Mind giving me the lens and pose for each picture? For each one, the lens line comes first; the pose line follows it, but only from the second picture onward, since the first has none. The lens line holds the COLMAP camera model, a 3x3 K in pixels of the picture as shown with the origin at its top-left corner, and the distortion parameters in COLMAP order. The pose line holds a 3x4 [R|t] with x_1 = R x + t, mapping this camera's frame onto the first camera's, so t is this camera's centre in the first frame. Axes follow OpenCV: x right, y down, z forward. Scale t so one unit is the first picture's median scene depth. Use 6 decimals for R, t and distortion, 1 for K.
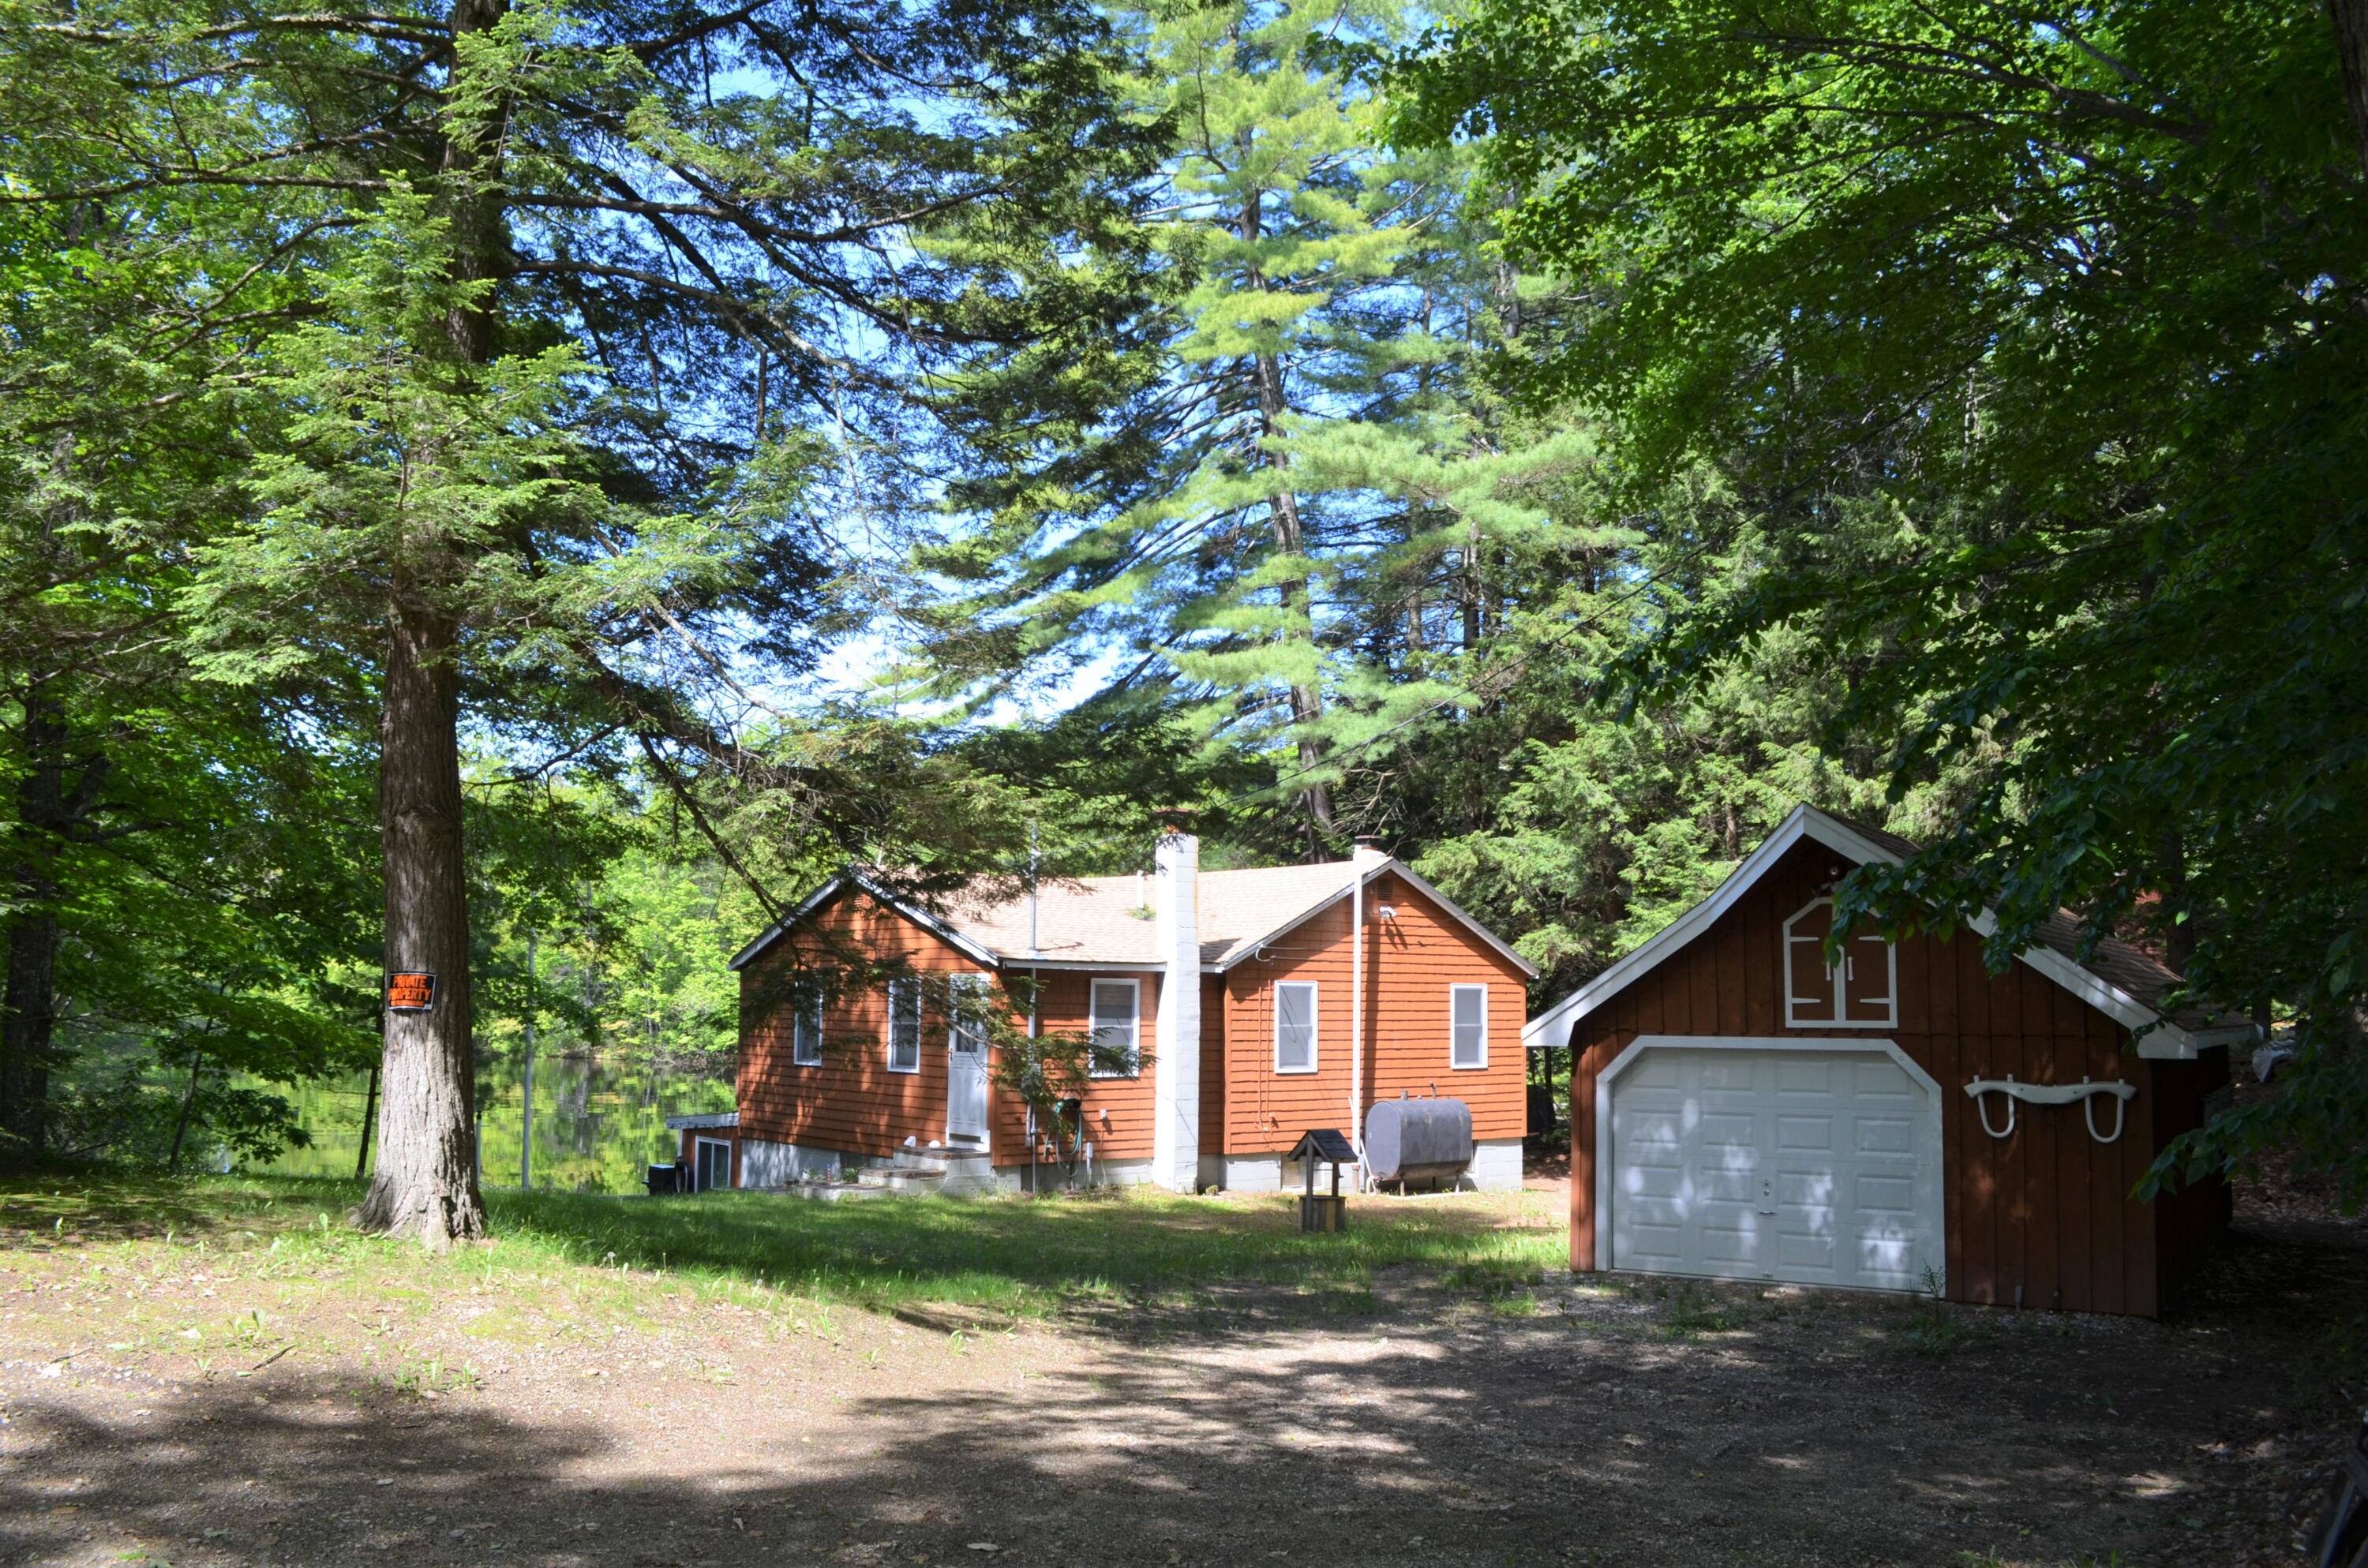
lens RADIAL K [[2351.5, 0, 1184.0], [0, 2351.5, 784.0], [0, 0, 1]] dist [-0.018852, -0.000416]
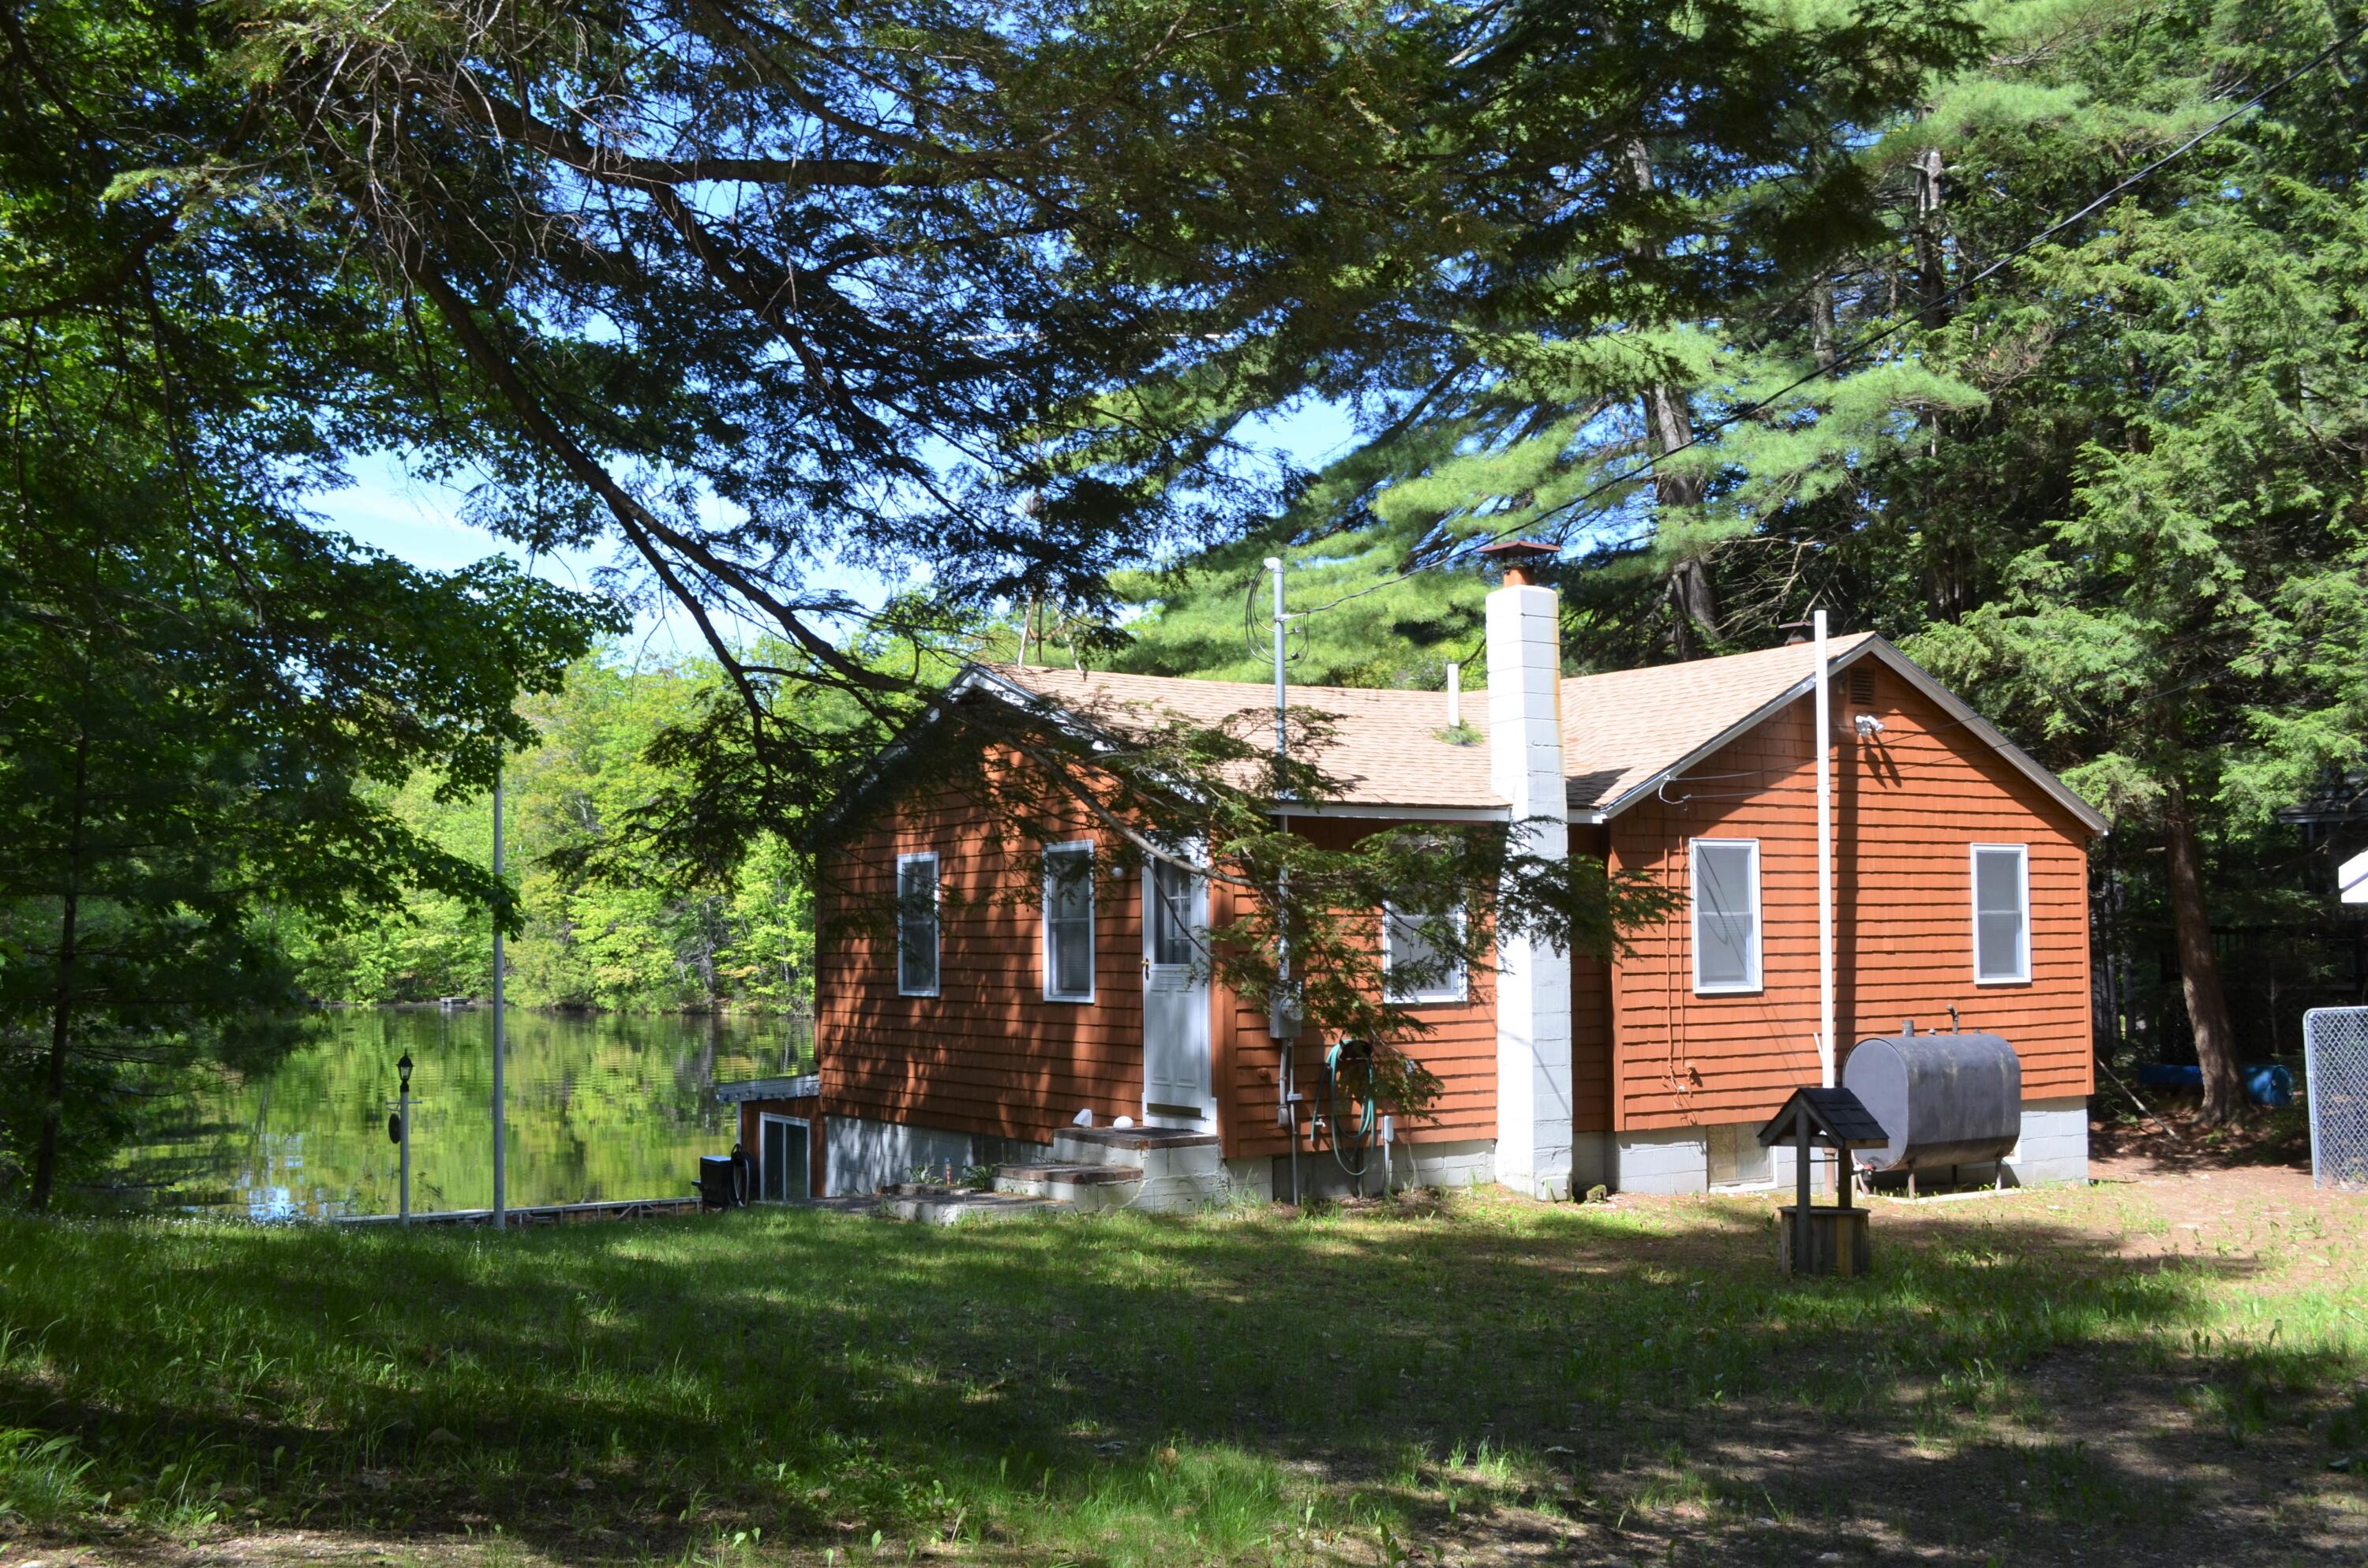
lens RADIAL K [[2699.3, 0, 1184.0], [0, 2699.3, 784.0], [0, 0, 1]] dist [0.012075, 0.002361]
pose [[0.995638, -0.025702, -0.089695, -0.025626], [0.028609, 0.999101, 0.031275, 0.043137], [0.088811, -0.033705, 0.995478, 0.298913]]
